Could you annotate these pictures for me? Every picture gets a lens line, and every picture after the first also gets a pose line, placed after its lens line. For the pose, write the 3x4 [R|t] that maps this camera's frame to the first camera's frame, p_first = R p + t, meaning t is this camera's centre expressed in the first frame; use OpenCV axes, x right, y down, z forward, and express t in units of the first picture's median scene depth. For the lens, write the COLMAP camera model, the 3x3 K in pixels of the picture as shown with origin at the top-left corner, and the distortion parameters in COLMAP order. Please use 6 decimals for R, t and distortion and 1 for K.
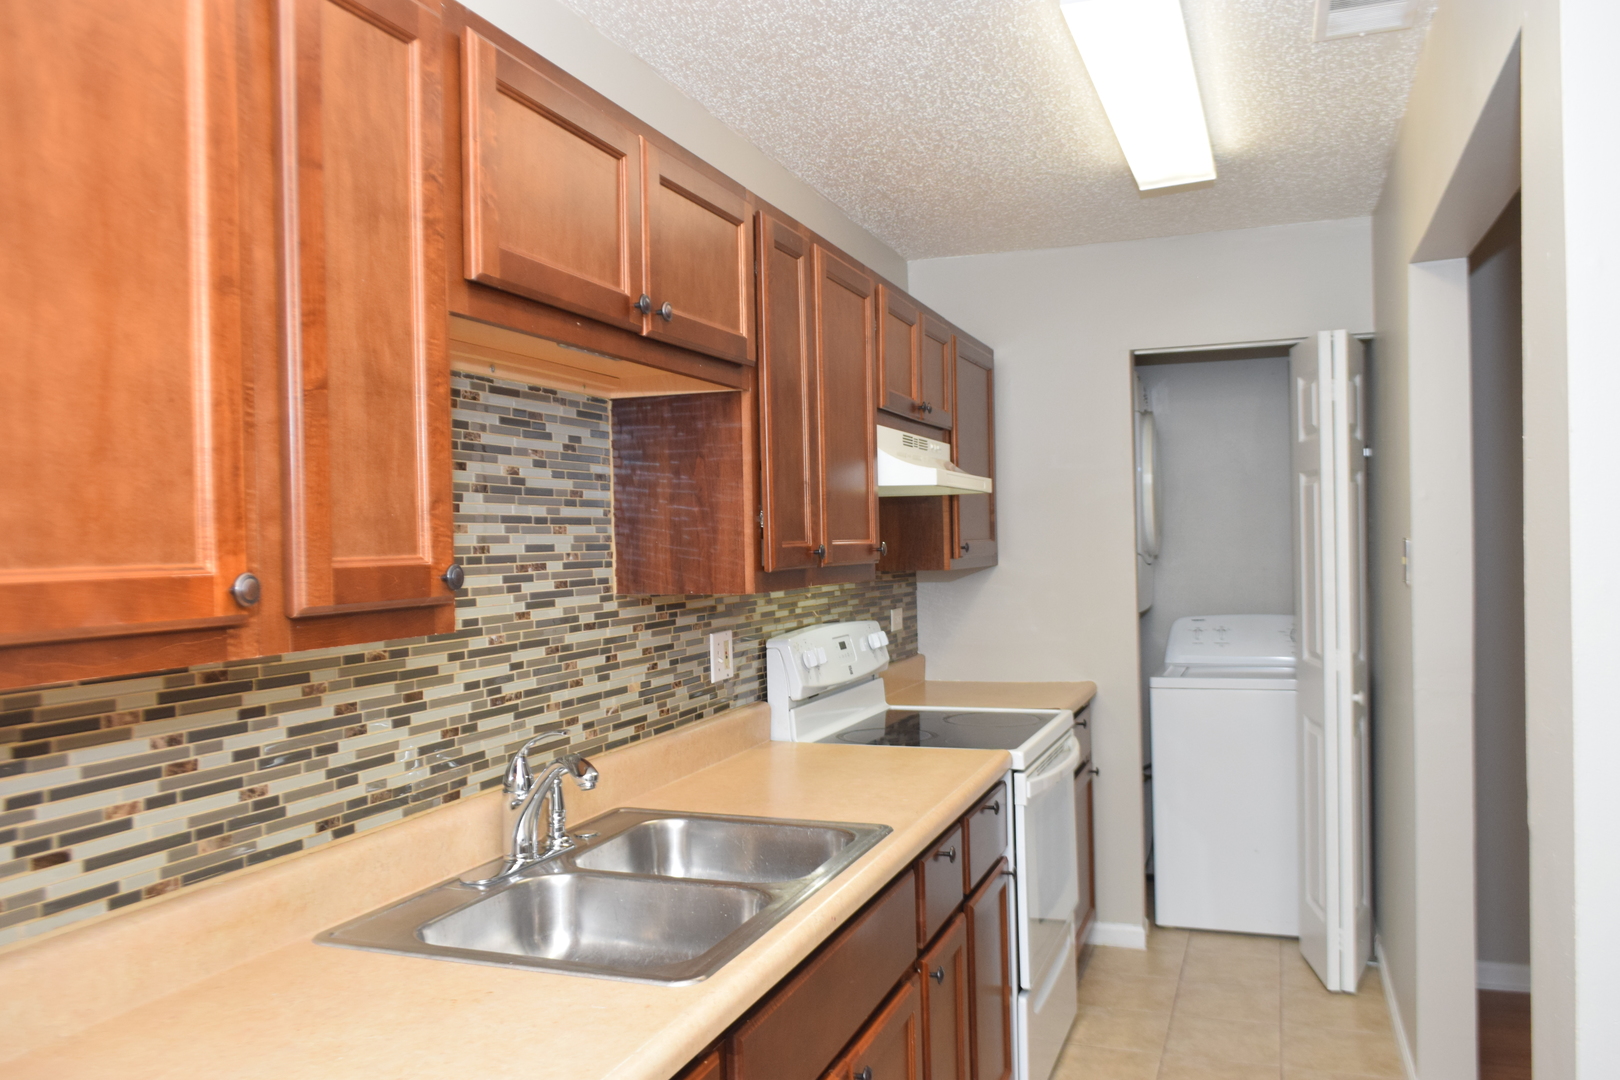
lens RADIAL K [[1245.5, 0, 813.0], [0, 1245.5, 540.5], [0, 0, 1]] dist [-0.025518, 0.003512]
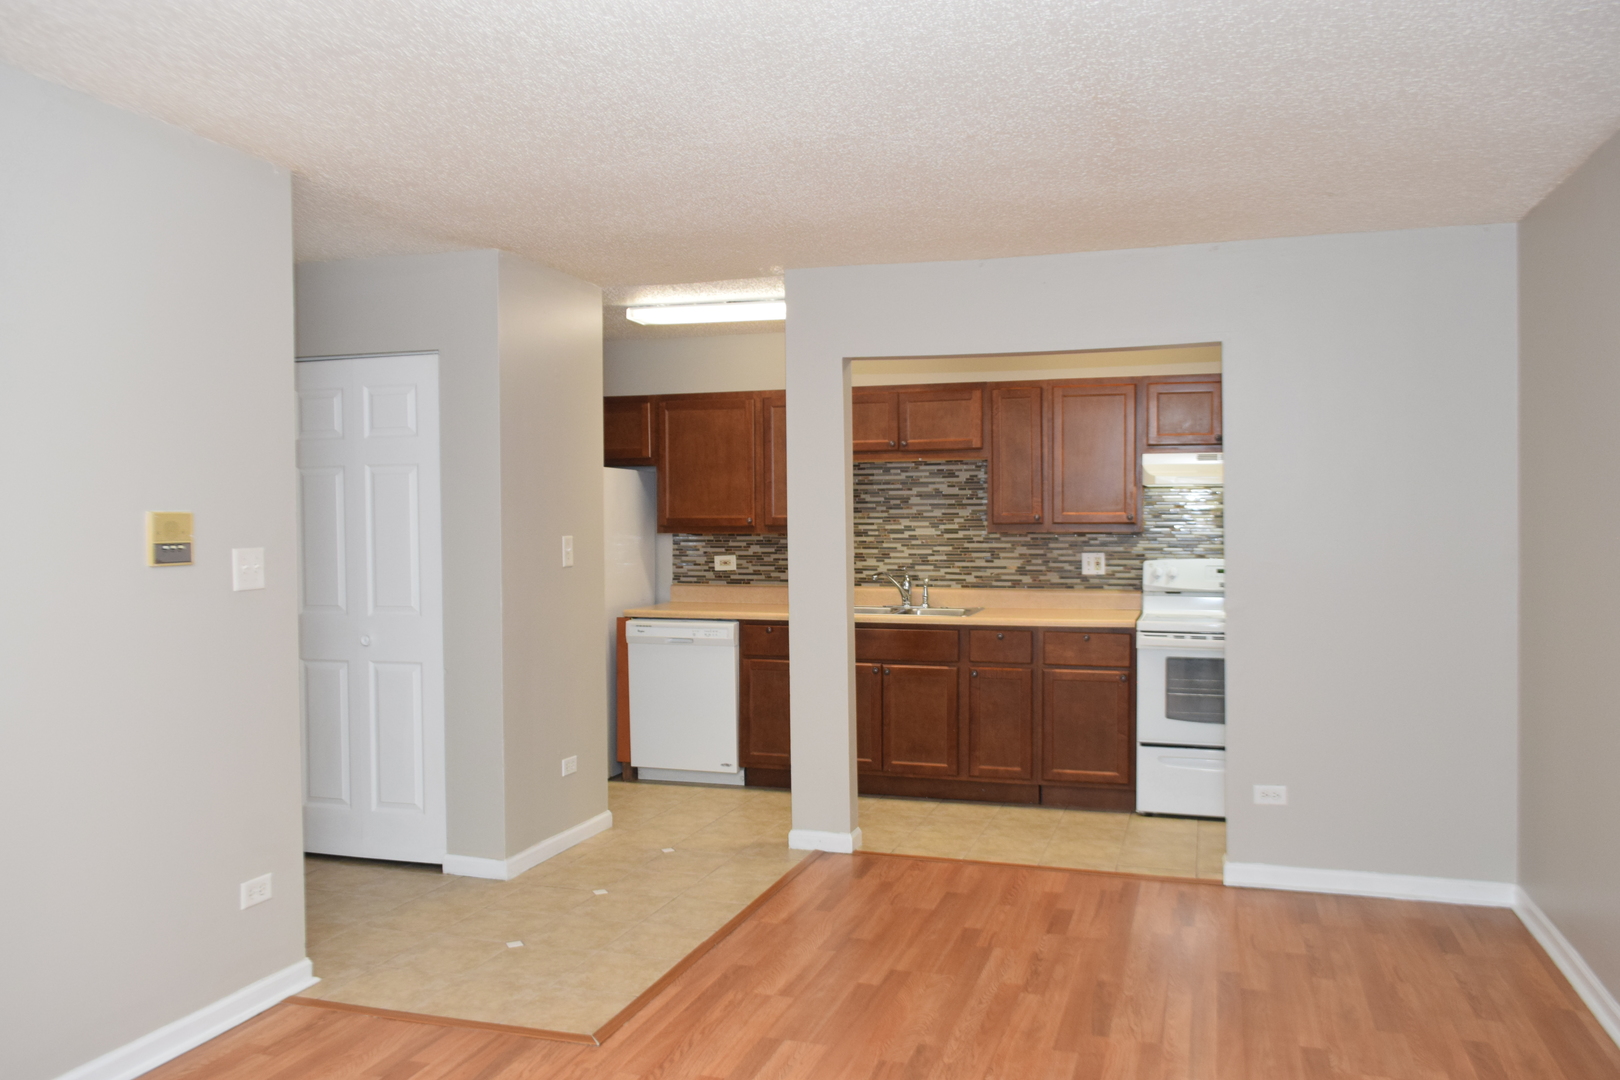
lens RADIAL K [[1245.5, 0, 808.5], [0, 1245.5, 536.2], [0, 0, 1]] dist [-0.025518, 0.003512]
pose [[0.035083, 0.031456, -0.998889, 2.584507], [0.001785, 0.999501, 0.031538, -0.033061], [0.999383, -0.002889, 0.035010, 0.506559]]
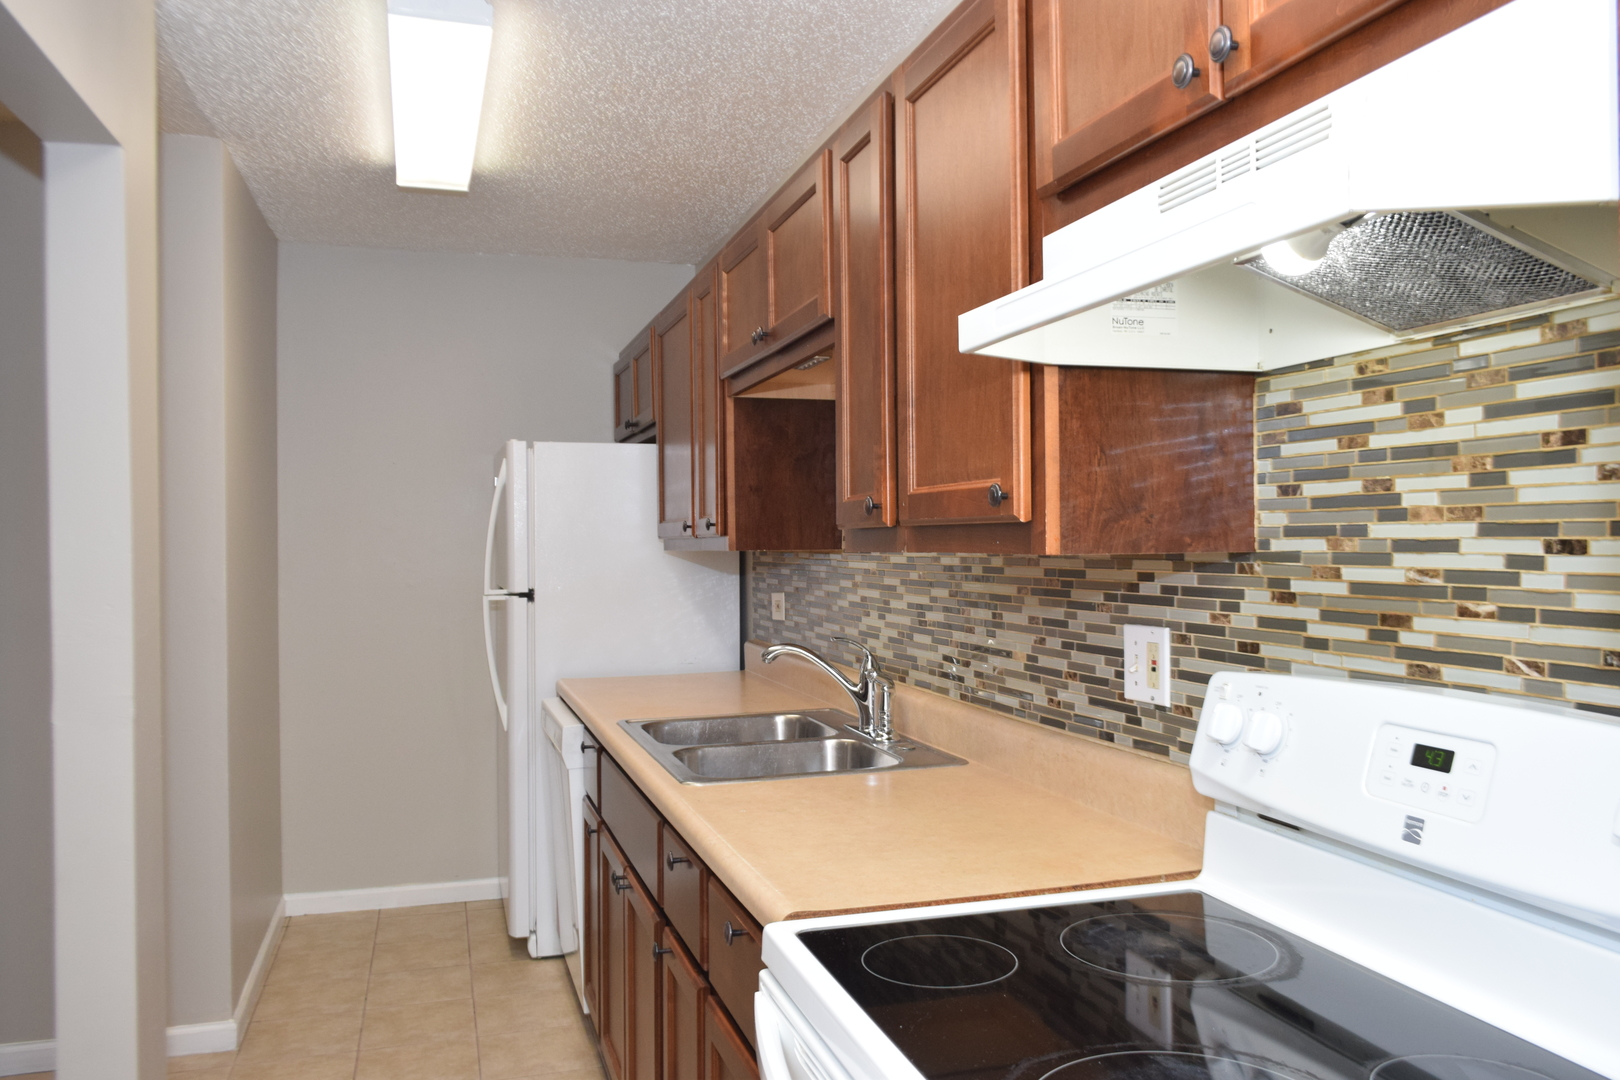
lens RADIAL K [[1245.5, 0, 812.6], [0, 1245.5, 541.7], [0, 0, 1]] dist [-0.025518, 0.003512]
pose [[-0.794199, 0.032983, -0.606762, 0.539785], [0.030469, 0.999431, 0.014447, 0.019573], [0.606893, -0.007013, -0.794752, 1.705461]]
